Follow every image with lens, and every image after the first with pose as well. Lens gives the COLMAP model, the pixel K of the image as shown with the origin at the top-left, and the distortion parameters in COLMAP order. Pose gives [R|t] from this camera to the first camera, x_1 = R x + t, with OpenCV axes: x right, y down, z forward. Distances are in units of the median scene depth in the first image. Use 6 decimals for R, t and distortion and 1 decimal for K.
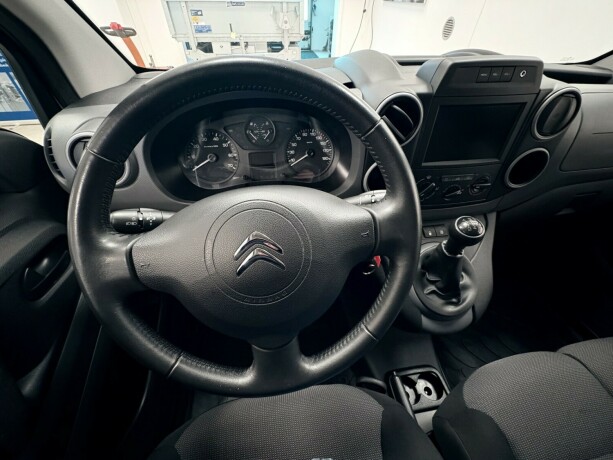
lens RADIAL K [[246.8, 0, 306.5], [0, 246.8, 230.0], [0, 0, 1]] dist [0.000104, 0.000109]
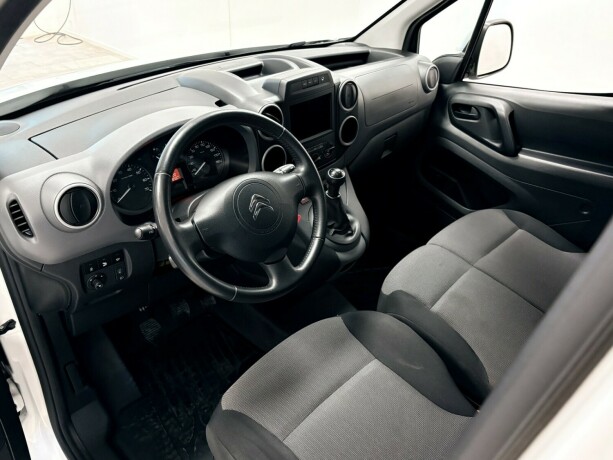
lens RADIAL K [[494.5, 0, 306.5], [0, 494.5, 230.0], [0, 0, 1]] dist [0.057571, -0.099924]
pose [[0.784009, -0.330356, 0.525543, -1.002568], [0.408762, 0.911908, -0.036569, 0.281261], [-0.467166, 0.243492, 0.849981, -1.188990]]
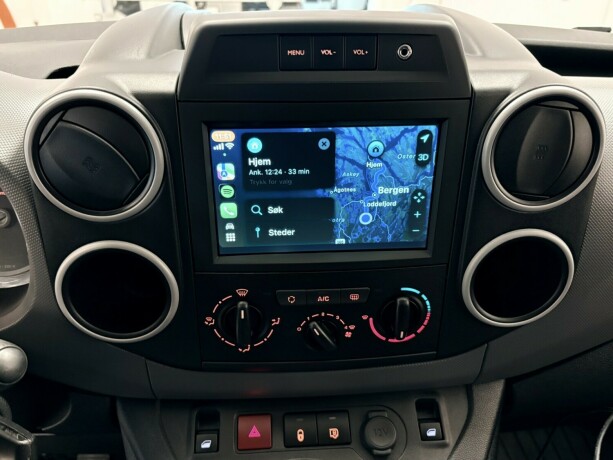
lens RADIAL K [[494.5, 0, 306.5], [0, 494.5, 230.0], [0, 0, 1]] dist [0.057571, -0.099924]
pose [[0.996462, 0.037540, -0.075190, 0.625326], [-0.053049, 0.974883, -0.216306, -0.141057], [0.065181, 0.219530, 0.973426, 0.224335]]
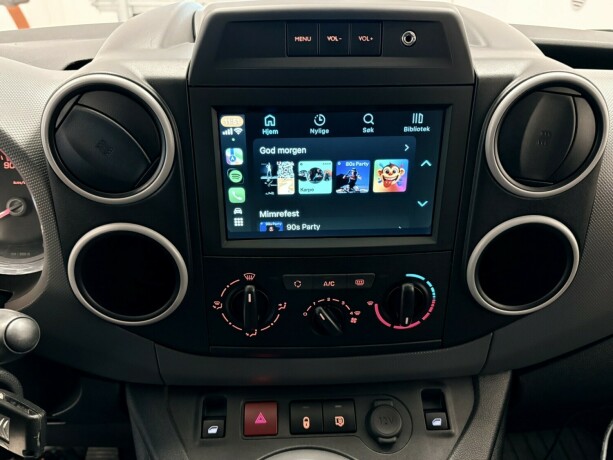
lens RADIAL K [[494.5, 0, 306.5], [0, 494.5, 230.0], [0, 0, 1]] dist [0.057571, -0.099924]
pose [[0.994229, 0.041966, -0.098733, 0.635448], [-0.064597, 0.968961, -0.238625, -0.099207], [0.085654, 0.243626, 0.966080, 0.220296]]
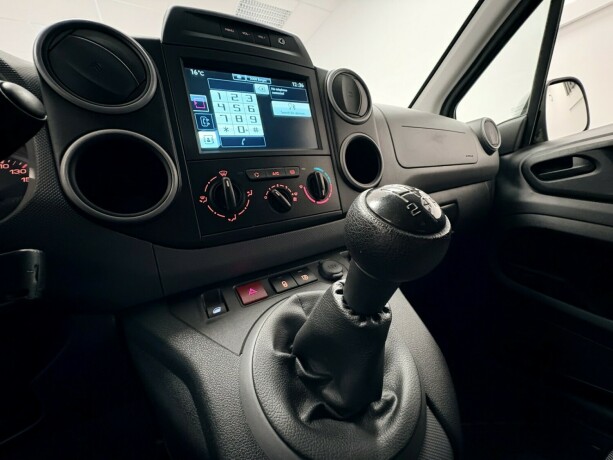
lens RADIAL K [[246.8, 0, 306.5], [0, 246.8, 230.0], [0, 0, 1]] dist [0.000104, 0.000109]
pose [[0.910834, -0.187698, 0.367630, 0.419383], [0.370562, 0.764174, -0.527941, 0.249189], [-0.181840, 0.617096, 0.765589, 0.586378]]
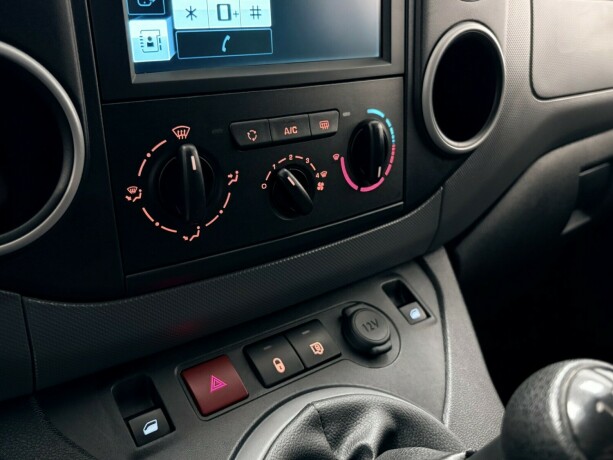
lens RADIAL K [[585.0, 0, 306.5], [0, 585.0, 230.0], [0, 0, 1]] dist [0.048057, -0.017644]
pose [[0.870275, -0.174636, 0.460569, 0.306708], [0.321687, 0.909601, -0.262951, 0.063779], [-0.373014, 0.376998, 0.847781, 0.480914]]
